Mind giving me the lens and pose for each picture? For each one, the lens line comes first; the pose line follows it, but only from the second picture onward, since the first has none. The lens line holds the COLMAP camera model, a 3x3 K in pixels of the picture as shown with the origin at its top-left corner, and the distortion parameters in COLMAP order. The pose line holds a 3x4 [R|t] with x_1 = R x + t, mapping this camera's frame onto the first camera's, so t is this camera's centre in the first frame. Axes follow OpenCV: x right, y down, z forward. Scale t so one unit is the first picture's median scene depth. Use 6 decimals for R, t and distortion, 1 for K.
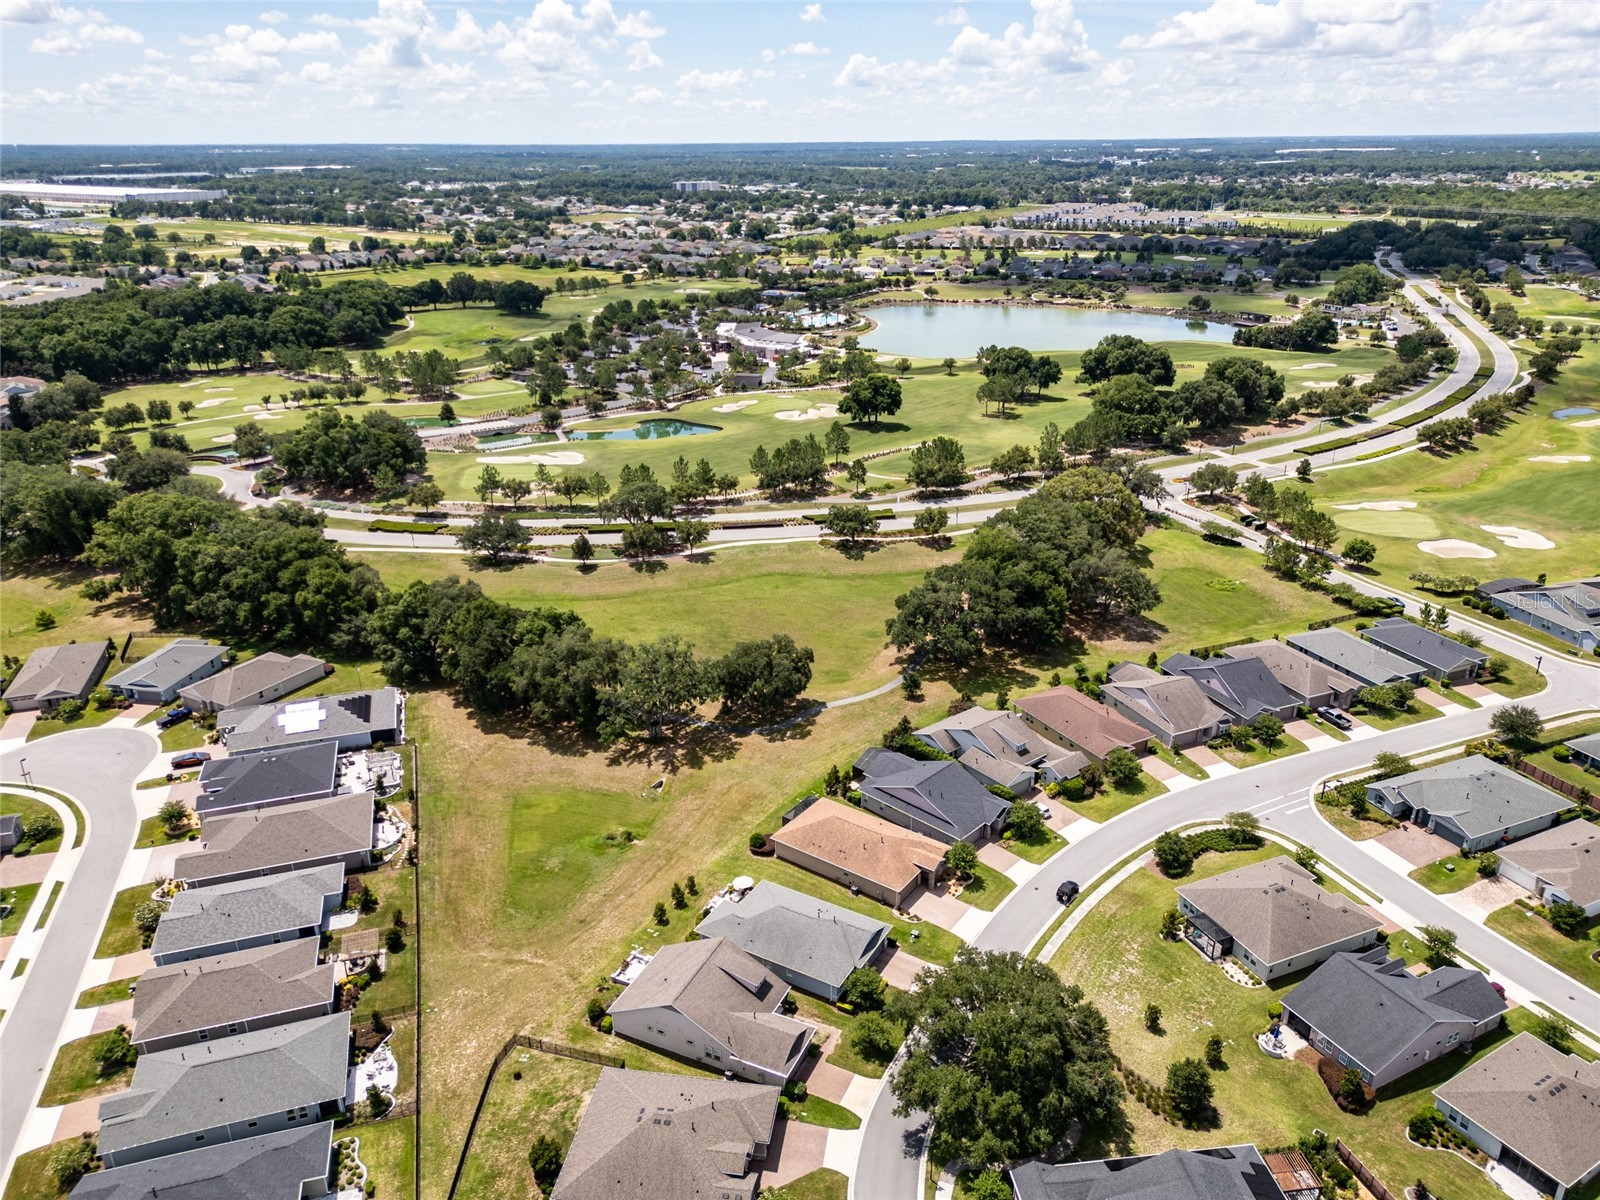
lens RADIAL K [[1129.8, 0, 800.0], [0, 1129.8, 600.0], [0, 0, 1]] dist [0.033977, -0.009549]
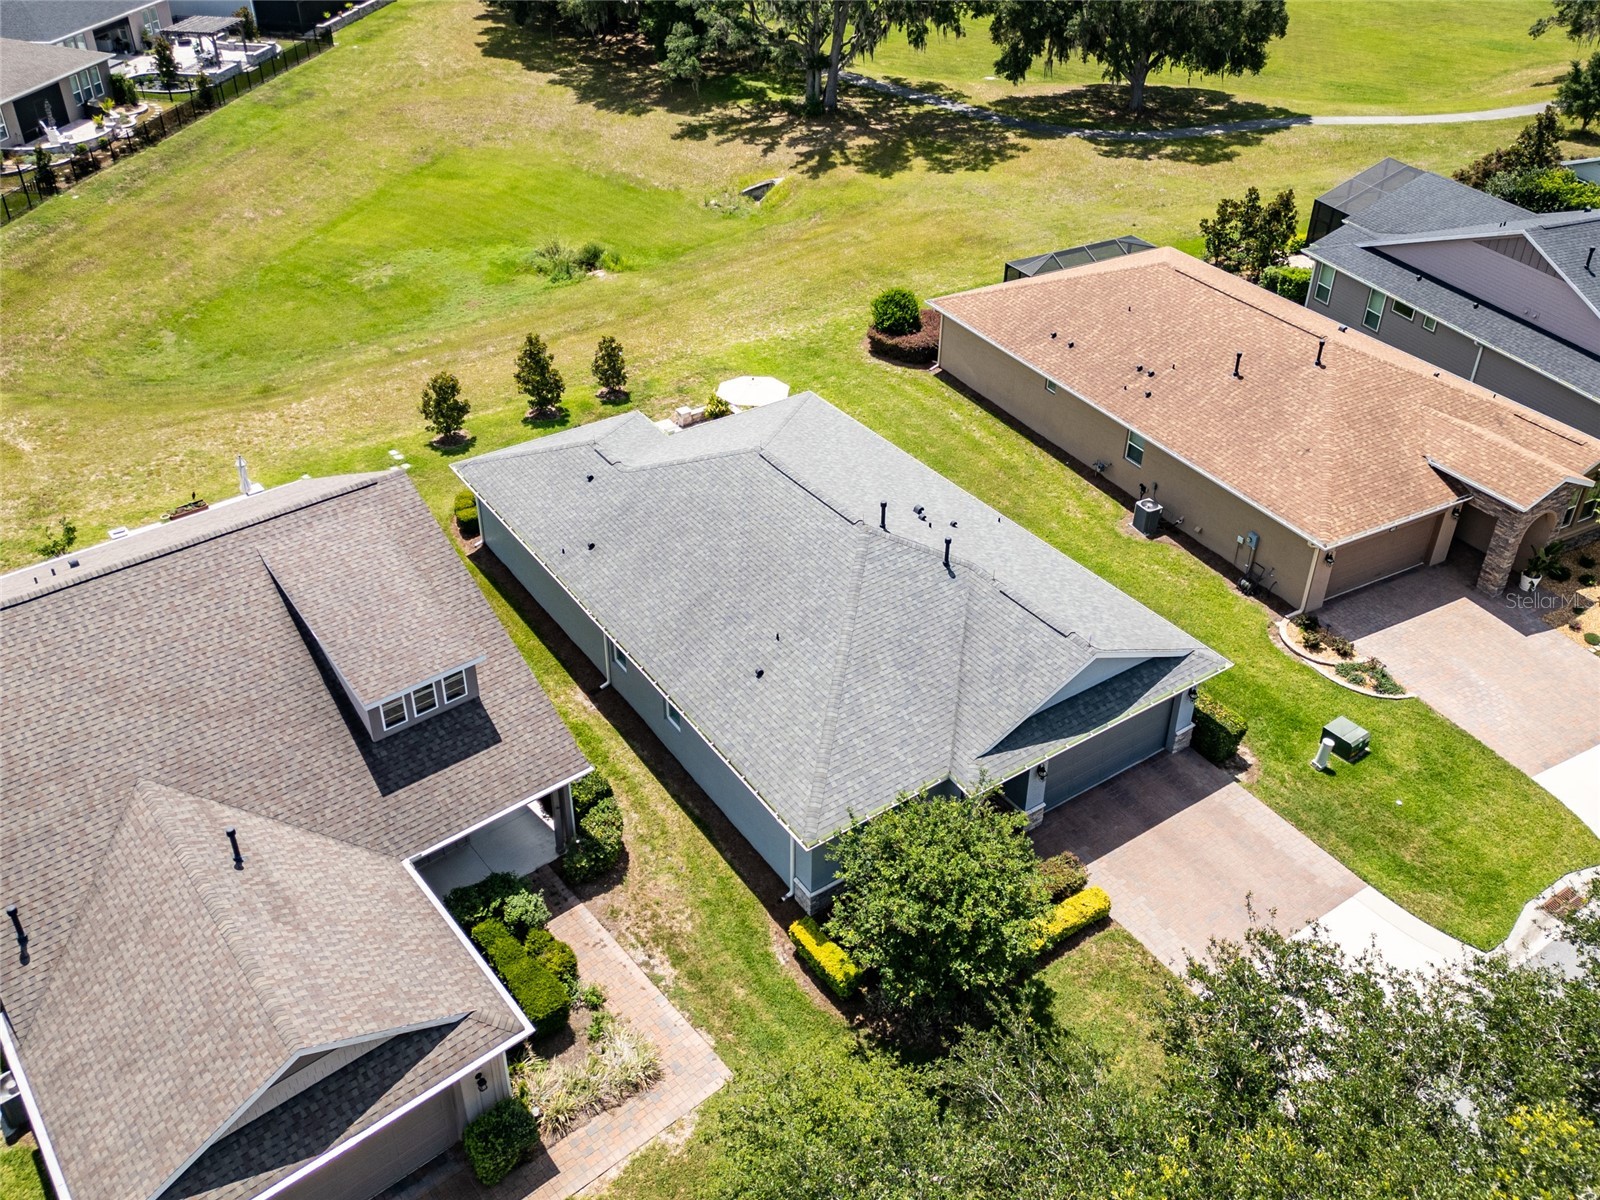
lens RADIAL K [[1129.8, 0, 800.0], [0, 1129.8, 600.0], [0, 0, 1]] dist [0.033977, -0.009549]
pose [[0.878605, 0.254411, -0.404138, 0.087618], [-0.154070, 0.952036, 0.264368, 0.218557], [0.452012, -0.170010, 0.875661, 0.734004]]
